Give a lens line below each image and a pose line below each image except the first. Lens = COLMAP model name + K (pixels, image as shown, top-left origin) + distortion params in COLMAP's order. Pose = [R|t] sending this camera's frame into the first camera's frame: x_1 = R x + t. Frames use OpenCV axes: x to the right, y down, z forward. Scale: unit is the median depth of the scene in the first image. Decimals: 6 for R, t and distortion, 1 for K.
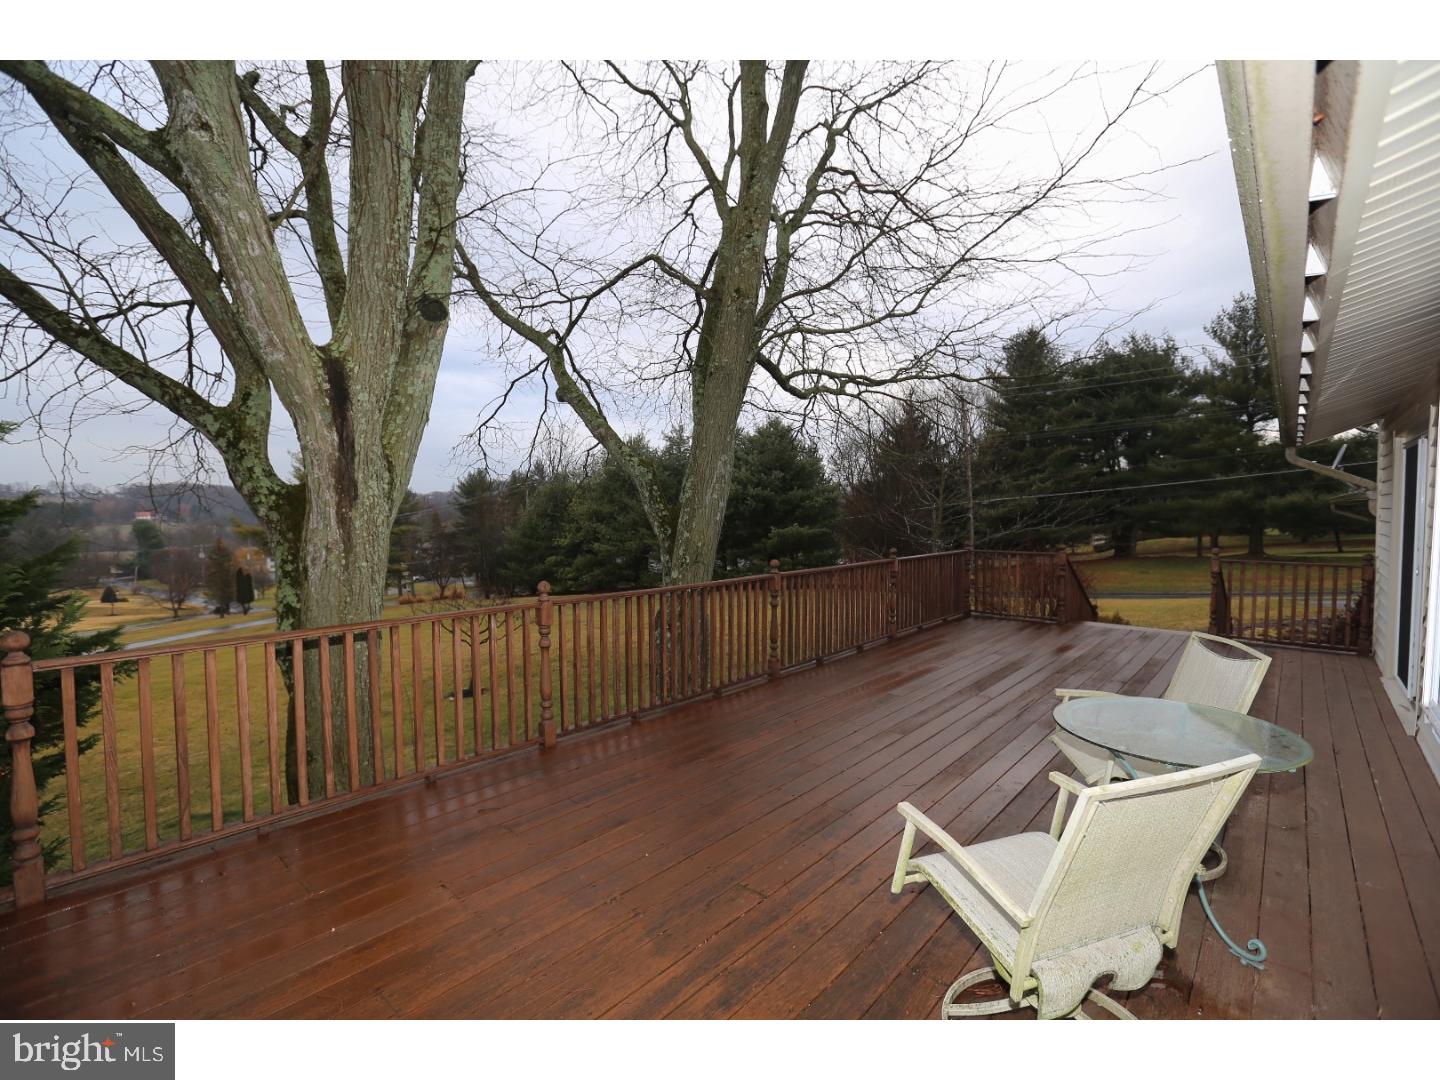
lens RADIAL K [[676.9, 0, 720.0], [0, 676.9, 540.0], [0, 0, 1]] dist [-0.031844, 0.000216]
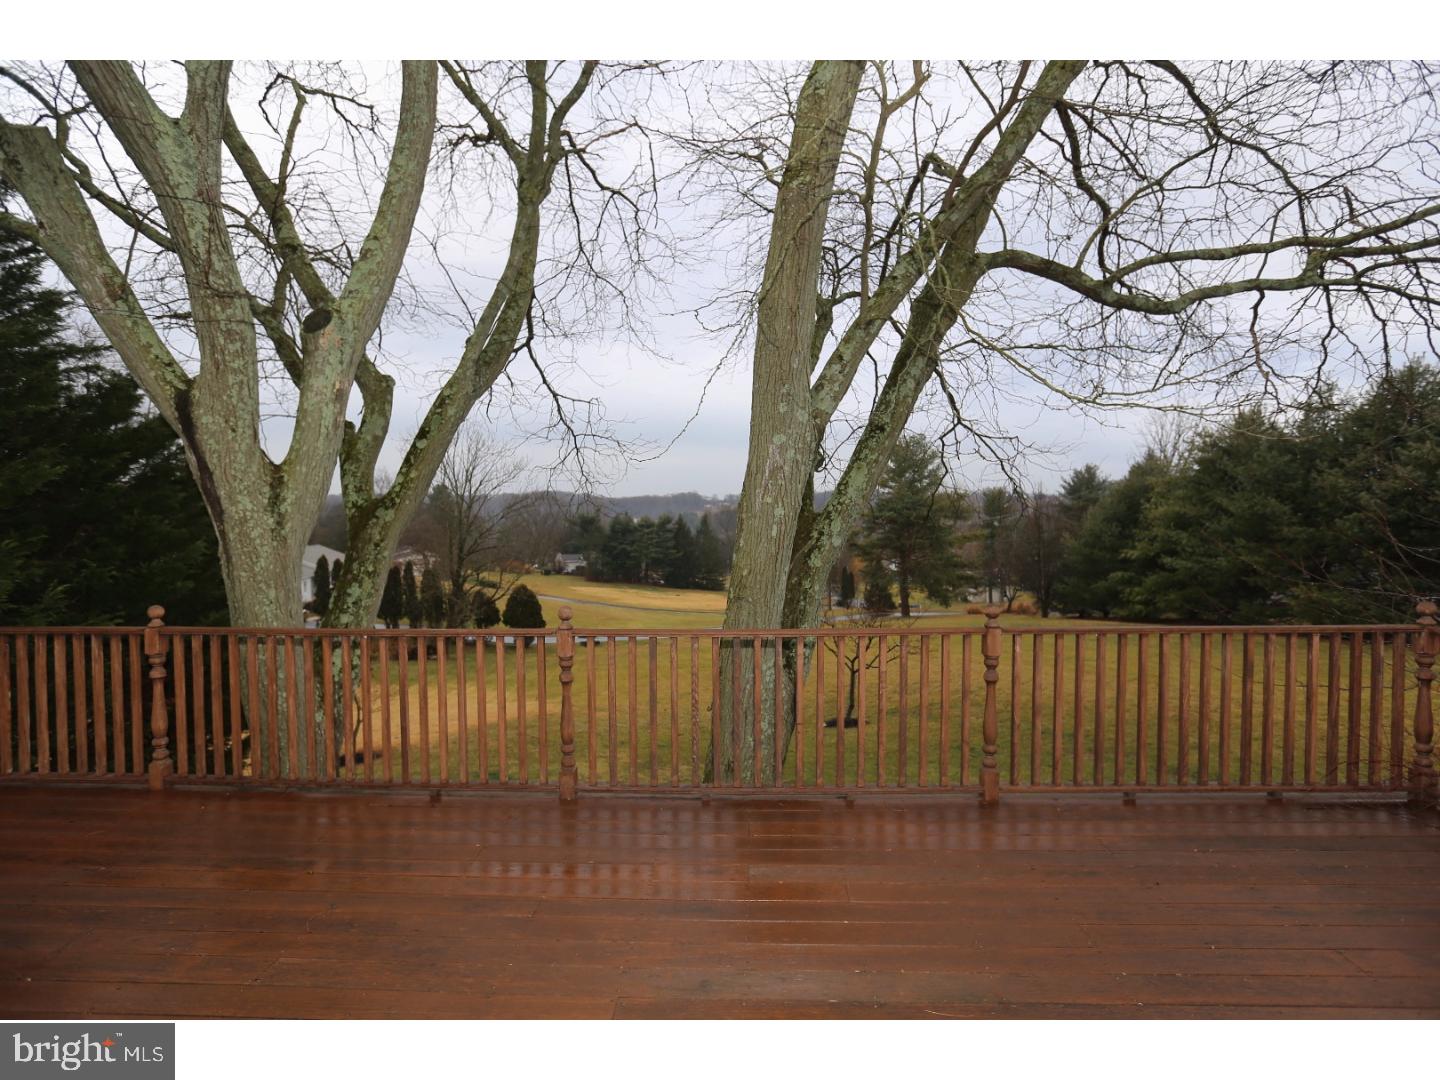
lens RADIAL K [[714.7, 0, 720.0], [0, 714.7, 540.0], [0, 0, 1]] dist [0.001664, 0.000304]
pose [[0.627007, 0.022935, -0.778676, 0.114636], [-0.027879, 0.999587, 0.006992, -0.006135], [0.778514, 0.017325, 0.627388, 0.115885]]
